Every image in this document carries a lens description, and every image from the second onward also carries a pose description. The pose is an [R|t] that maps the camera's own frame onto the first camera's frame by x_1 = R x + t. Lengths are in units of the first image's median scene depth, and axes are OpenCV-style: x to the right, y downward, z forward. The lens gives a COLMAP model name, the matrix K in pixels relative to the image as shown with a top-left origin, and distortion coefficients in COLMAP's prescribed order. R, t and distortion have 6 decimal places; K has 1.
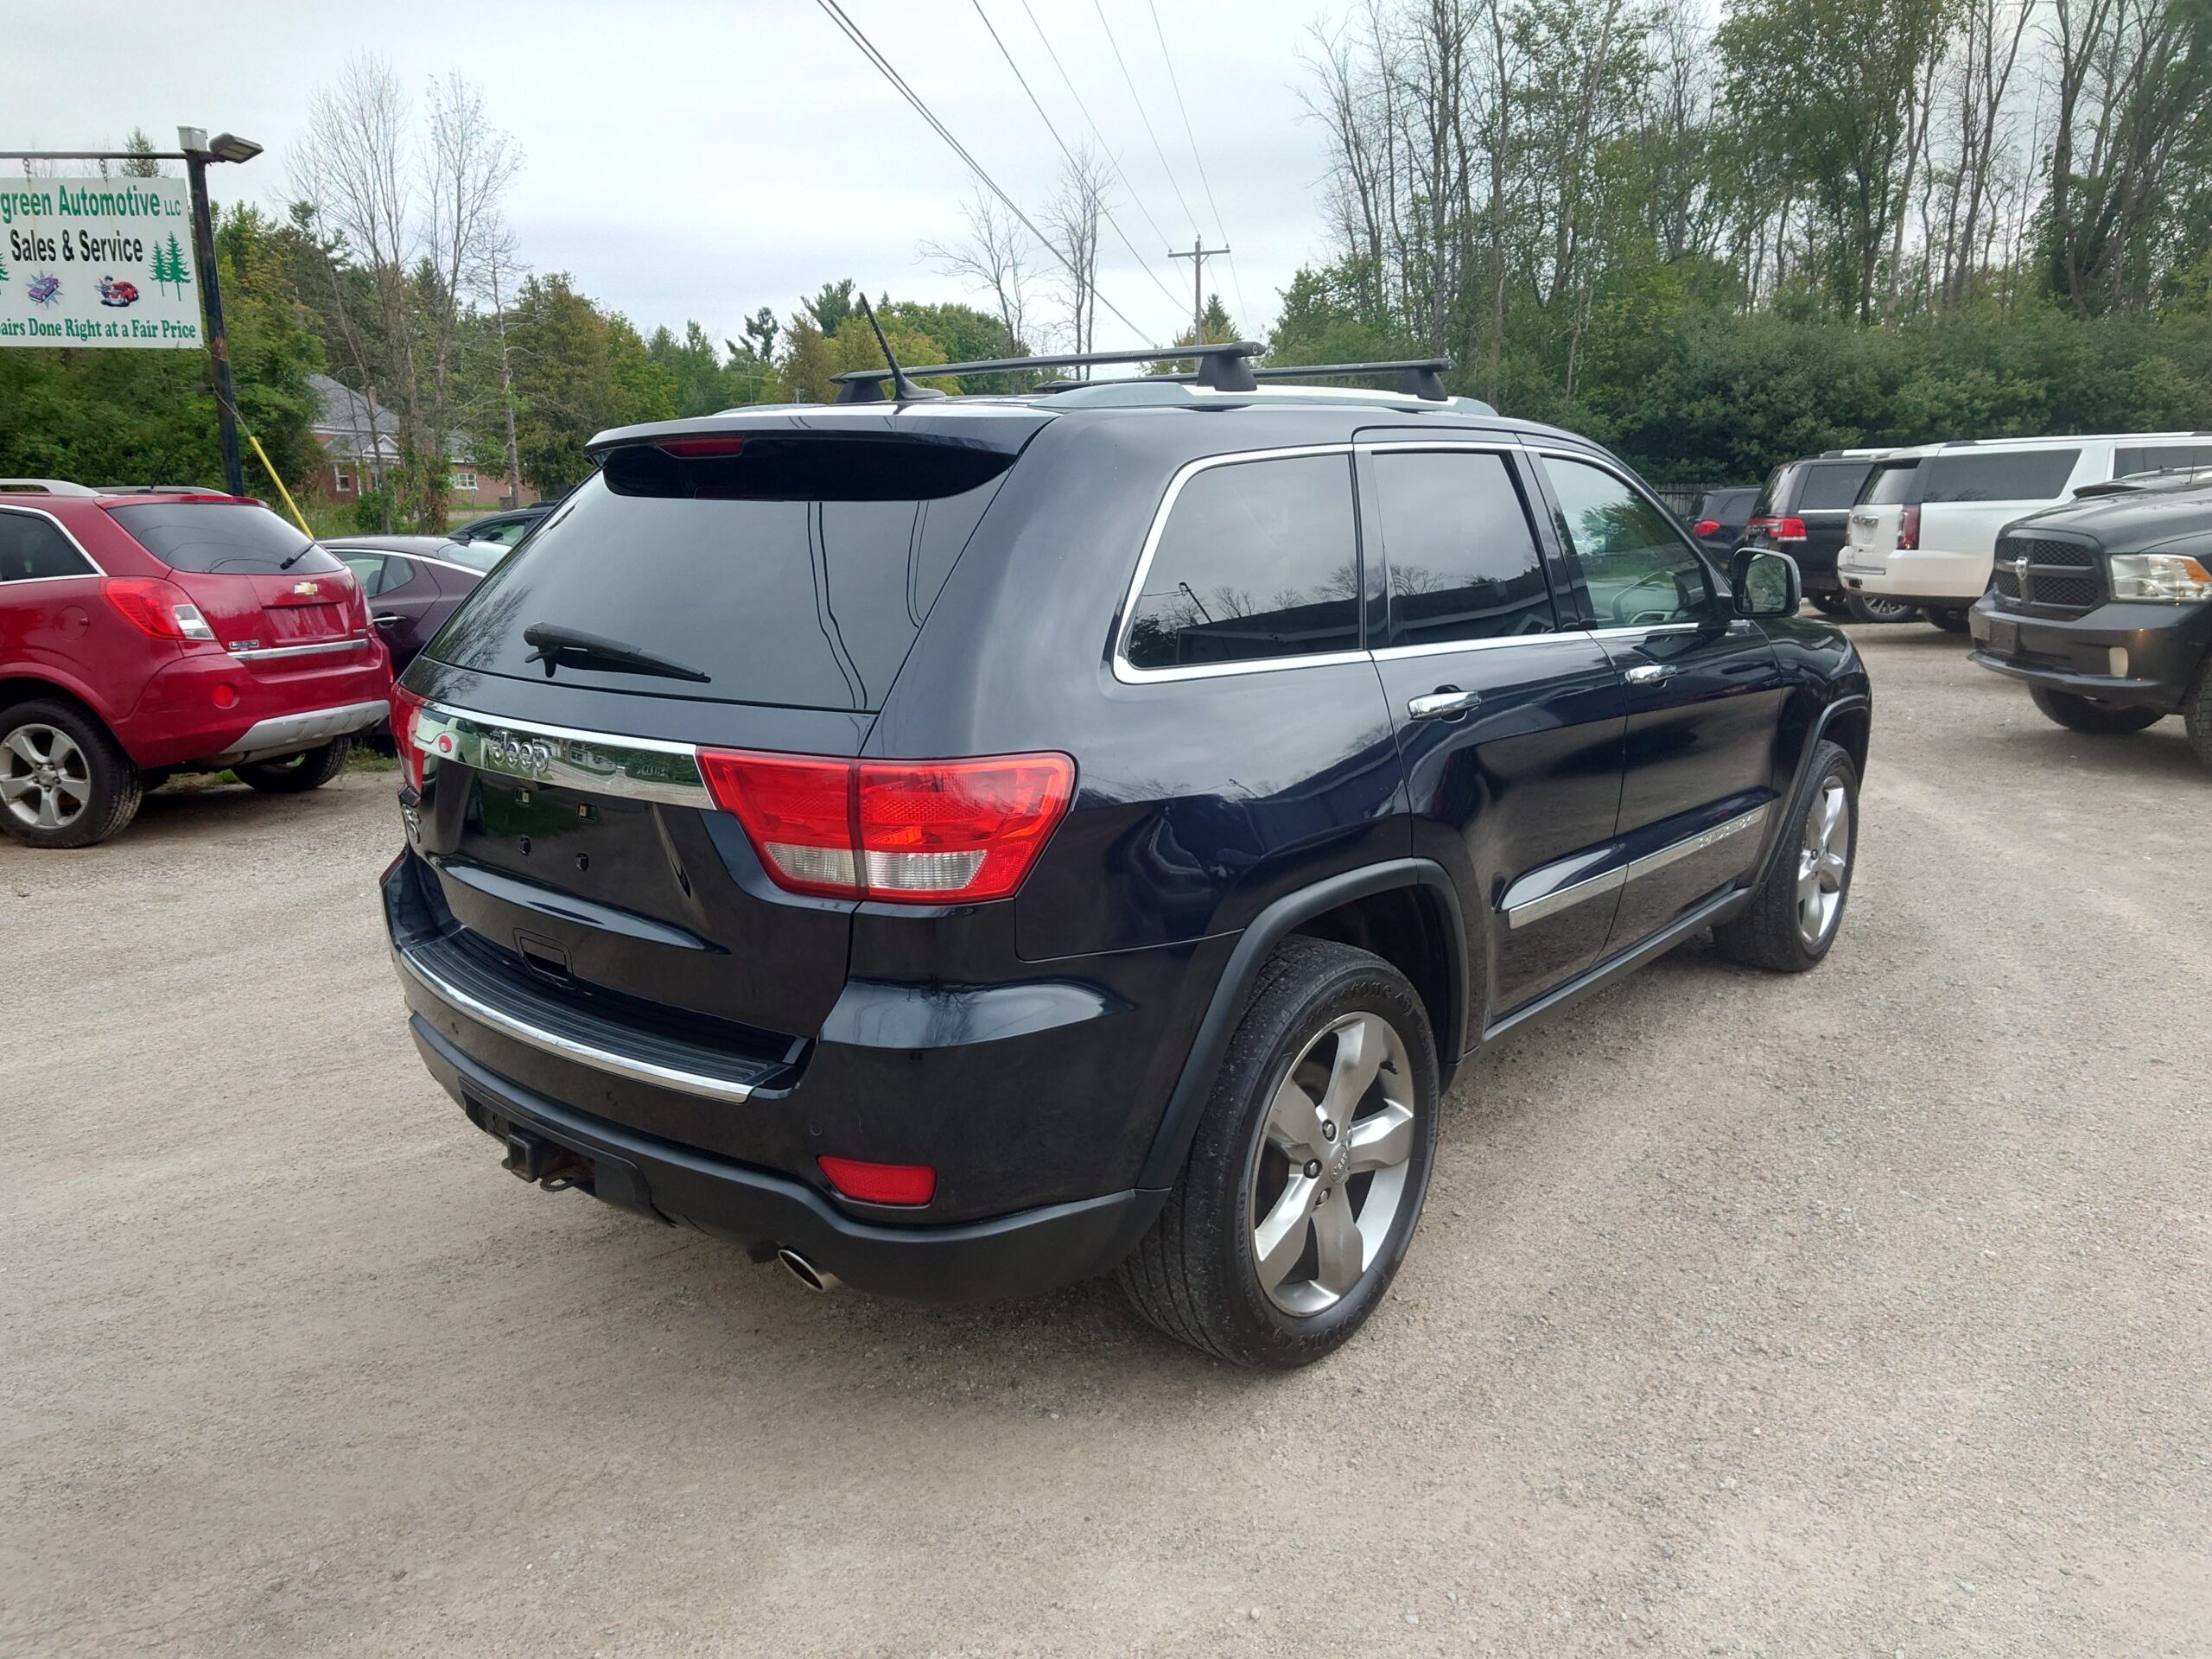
lens RADIAL K [[1599.2, 0, 1106.0], [0, 1599.2, 829.5], [0, 0, 1]] dist [0.002350, 0.000141]
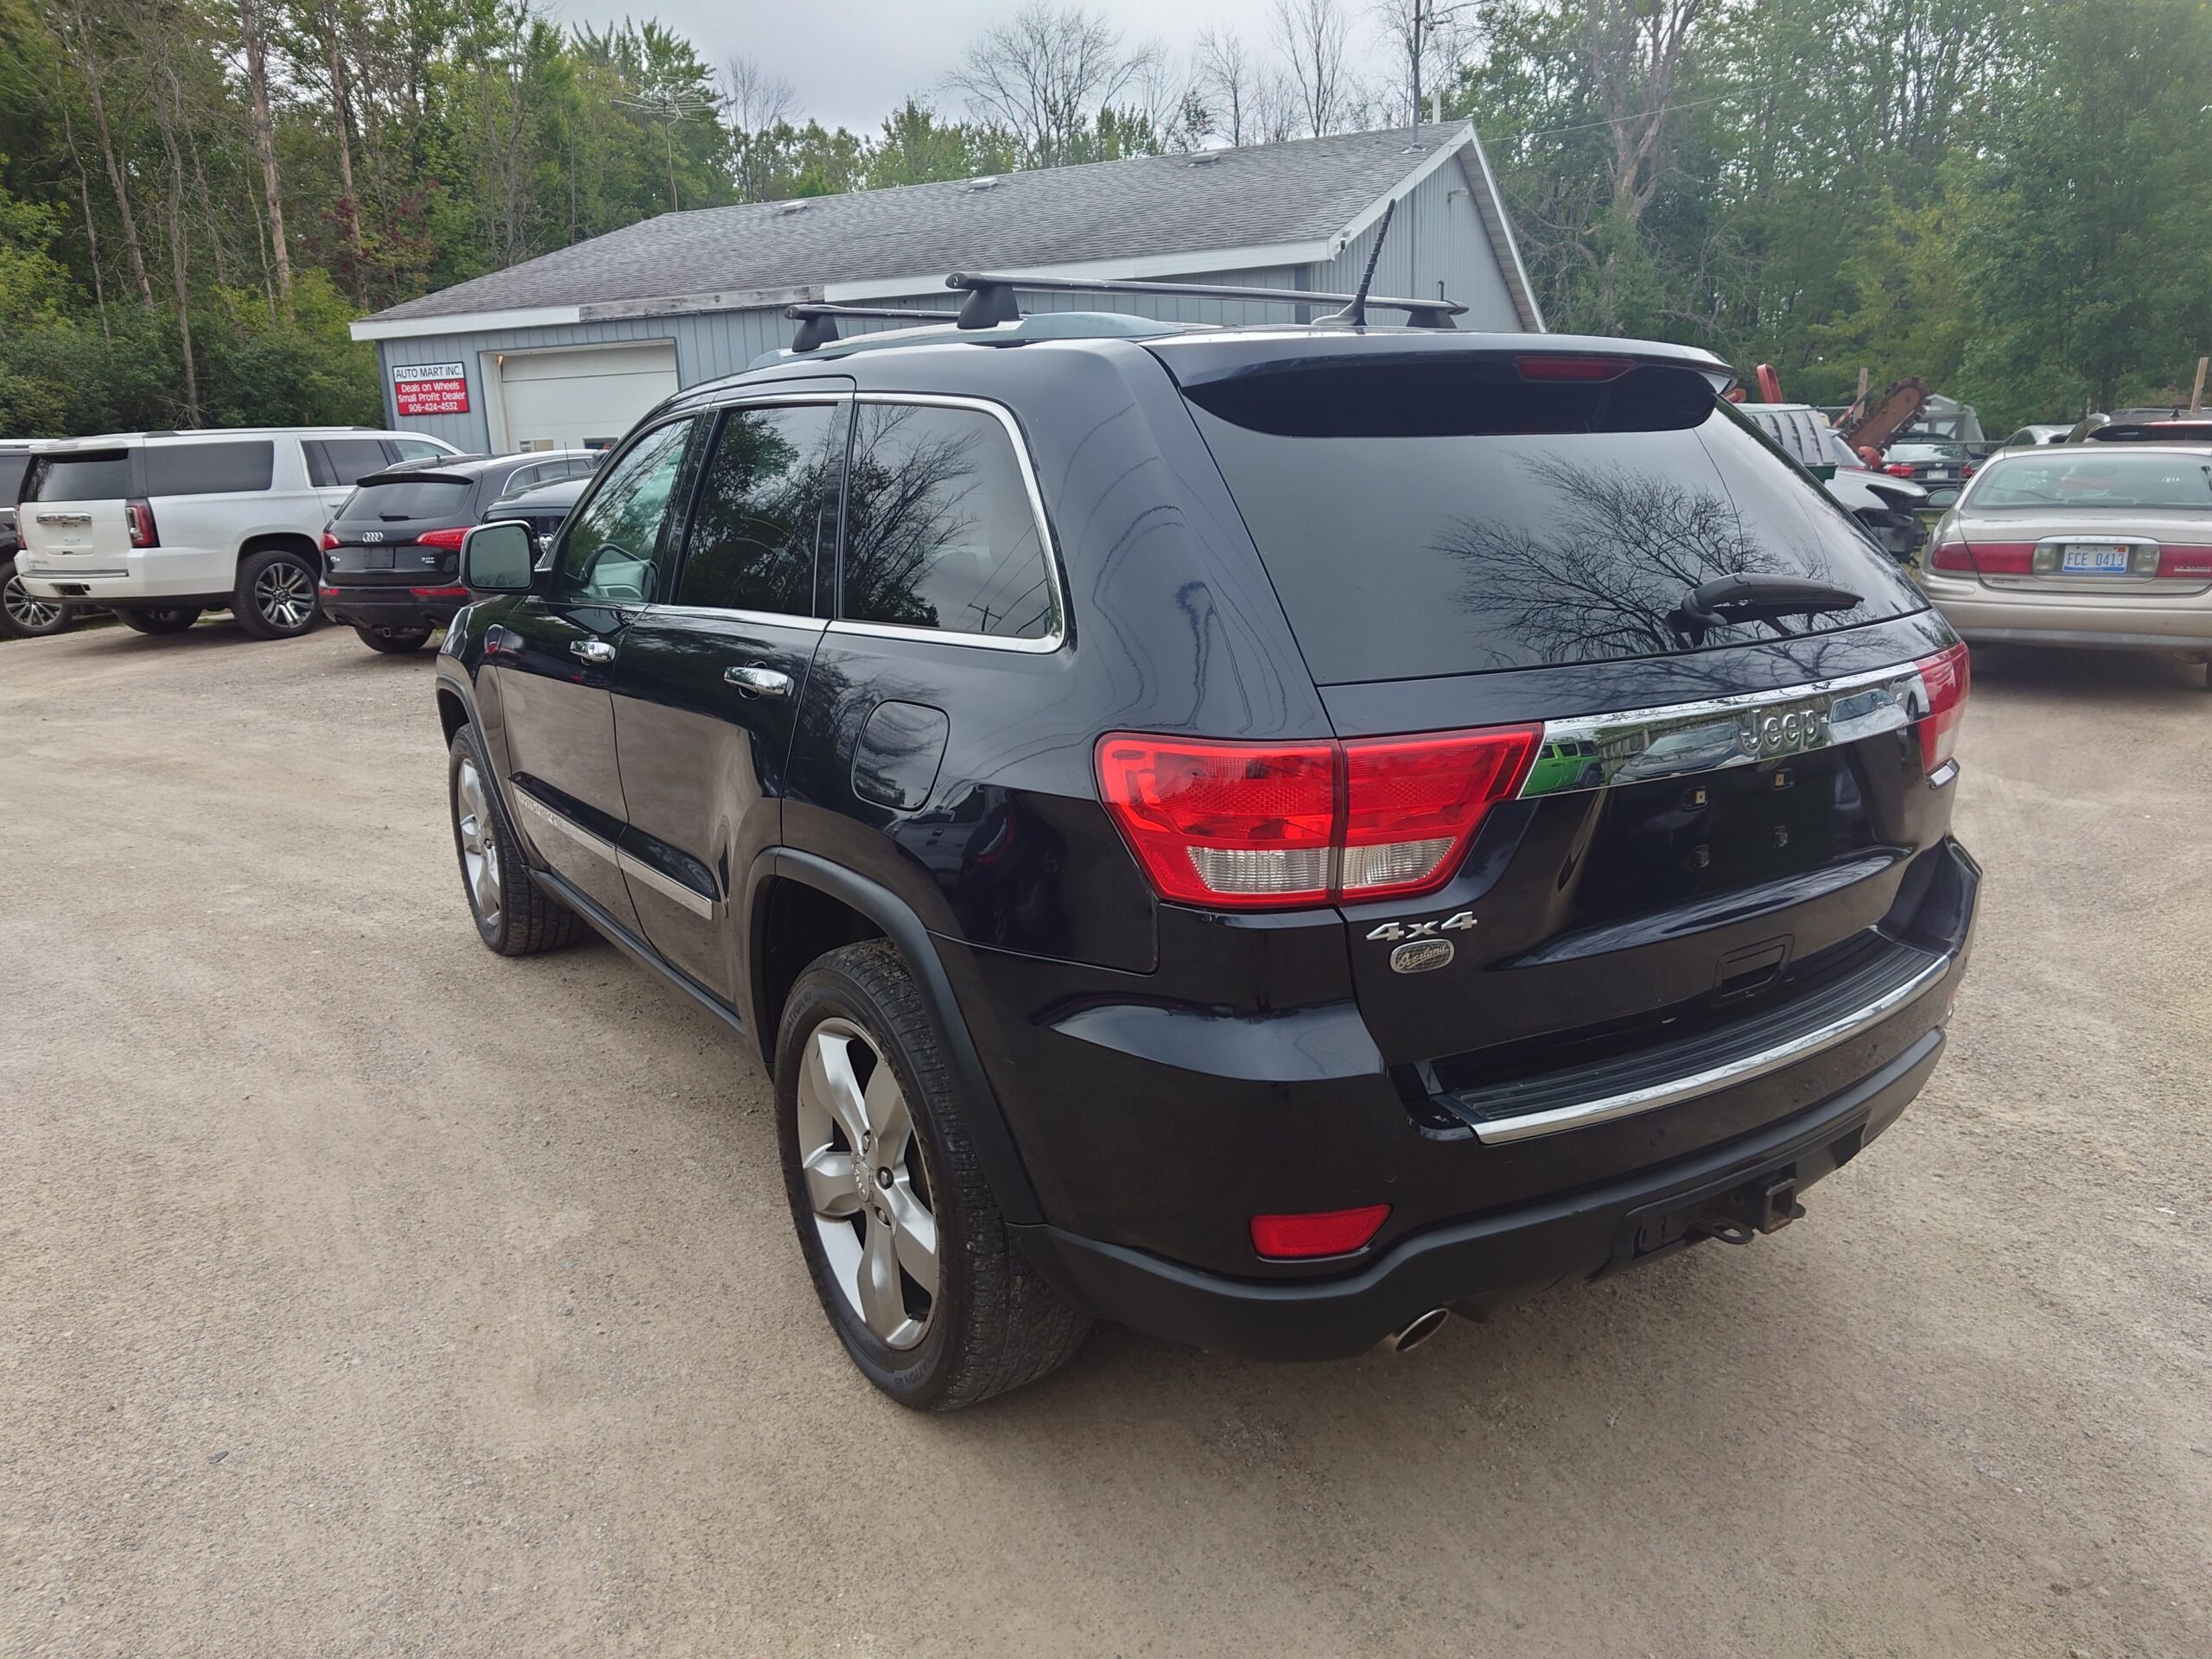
lens RADIAL K [[1599.2, 0, 1106.0], [0, 1599.2, 829.5], [0, 0, 1]] dist [0.002350, 0.000141]
pose [[0.219732, -0.210561, 0.952566, -0.294548], [0.218938, 0.962166, 0.162180, -0.047517], [-0.950676, 0.172917, 0.257518, 0.266309]]
